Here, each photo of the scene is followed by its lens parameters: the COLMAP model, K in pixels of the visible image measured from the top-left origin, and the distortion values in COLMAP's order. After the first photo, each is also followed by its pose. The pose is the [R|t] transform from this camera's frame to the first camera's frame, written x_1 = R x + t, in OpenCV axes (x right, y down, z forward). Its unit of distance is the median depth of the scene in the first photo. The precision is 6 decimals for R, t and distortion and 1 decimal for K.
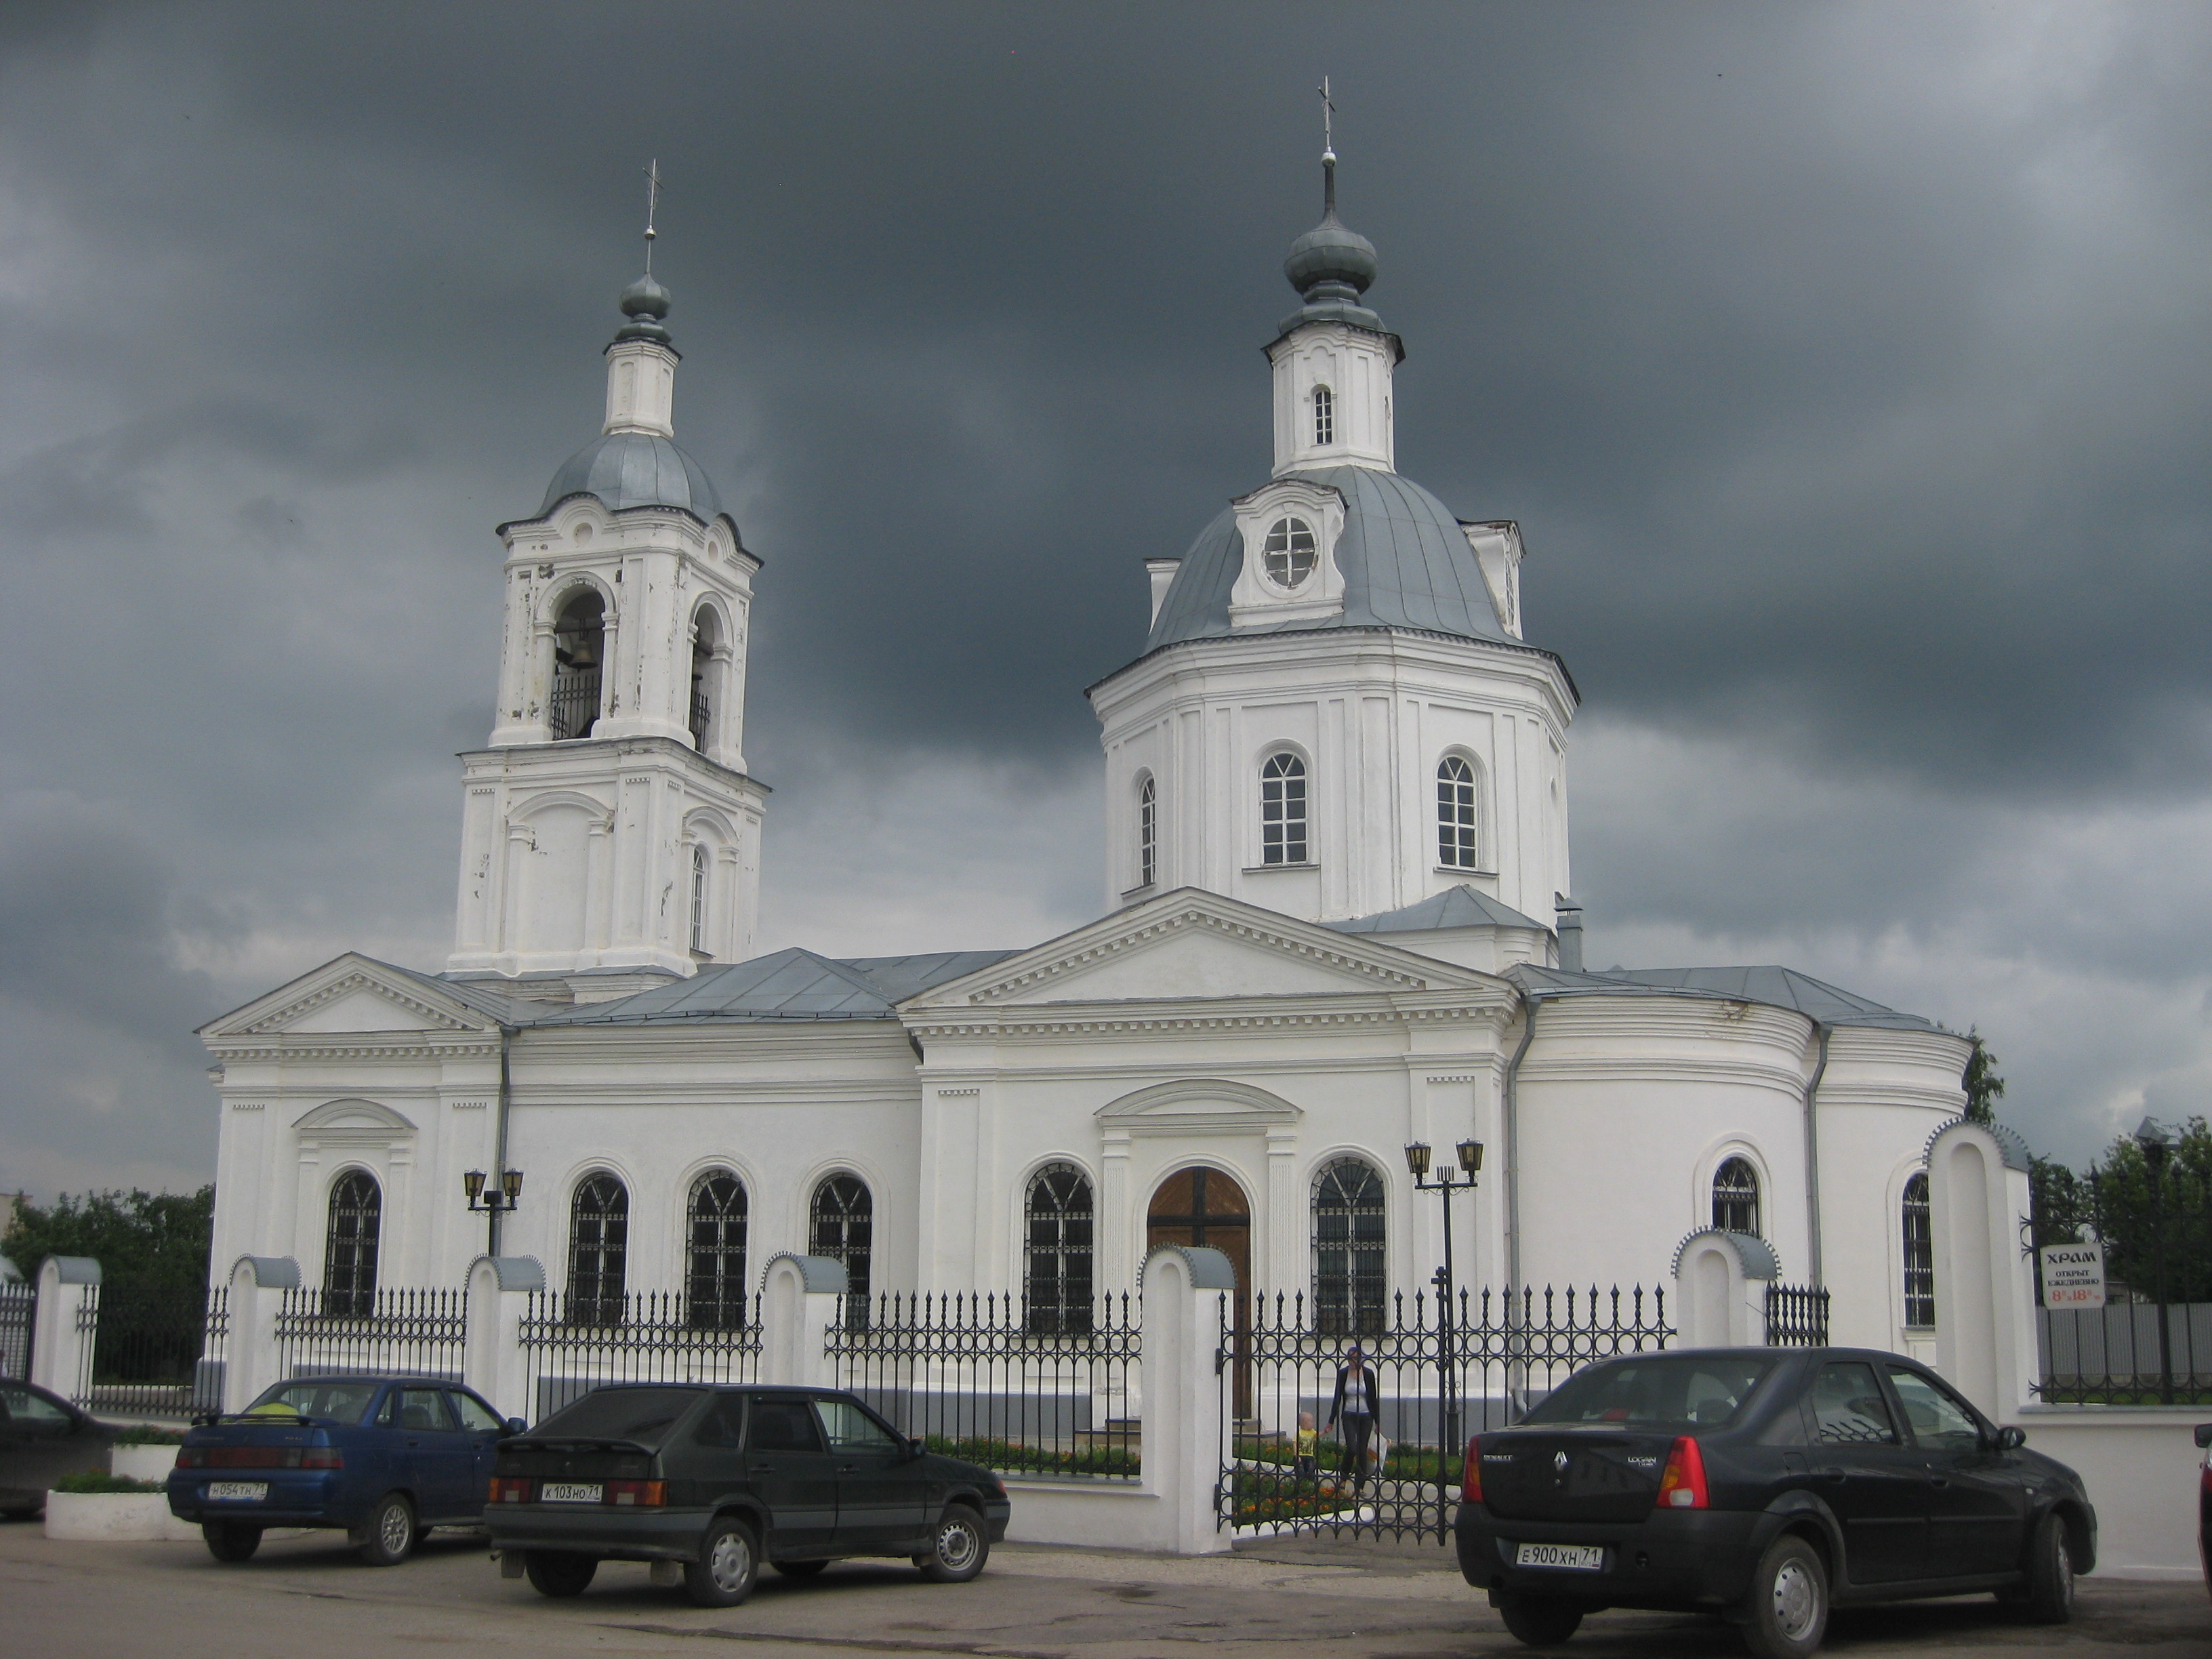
lens RADIAL K [[2422.5, 0, 1137.0], [0, 2422.5, 792.3], [0, 0, 1]] dist [-0.162453, 0.101016]
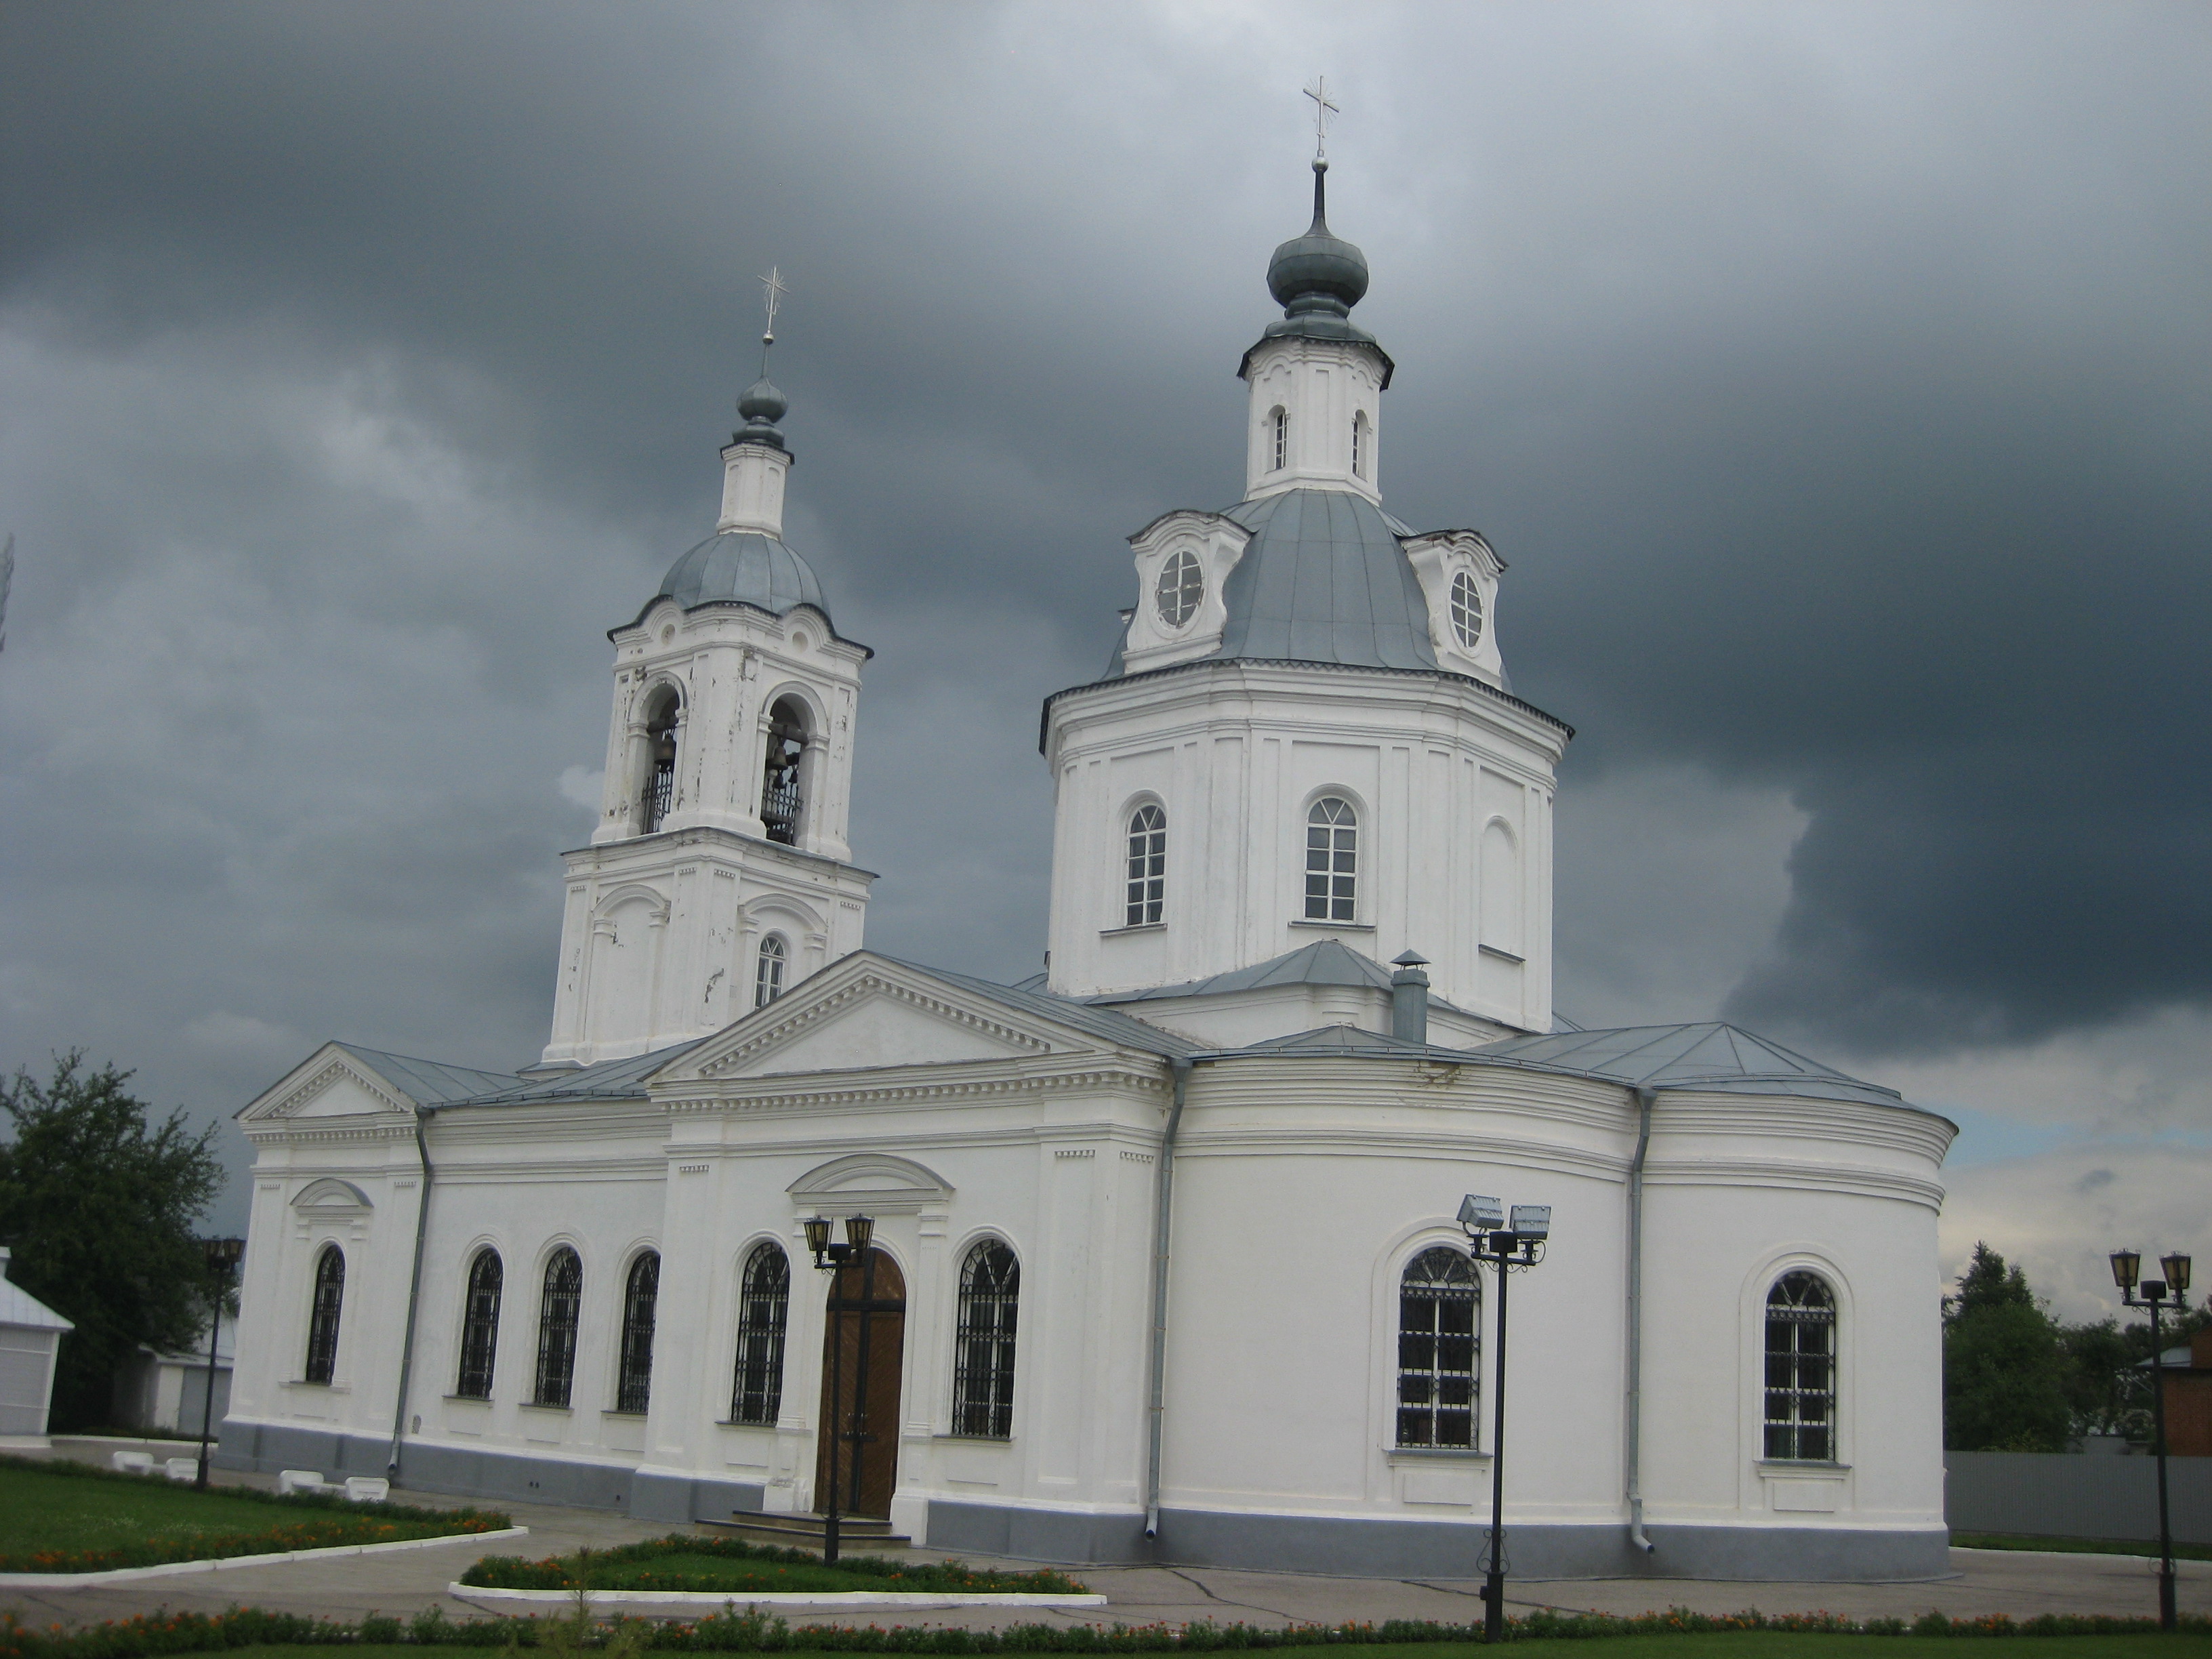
lens RADIAL K [[2422.5, 0, 1137.0], [0, 2422.5, 792.3], [0, 0, 1]] dist [-0.162453, 0.101016]
pose [[0.923829, -0.061326, -0.377862, 0.393418], [0.044937, 0.997633, -0.052047, 0.026029], [0.380160, 0.031102, 0.924398, 0.139163]]
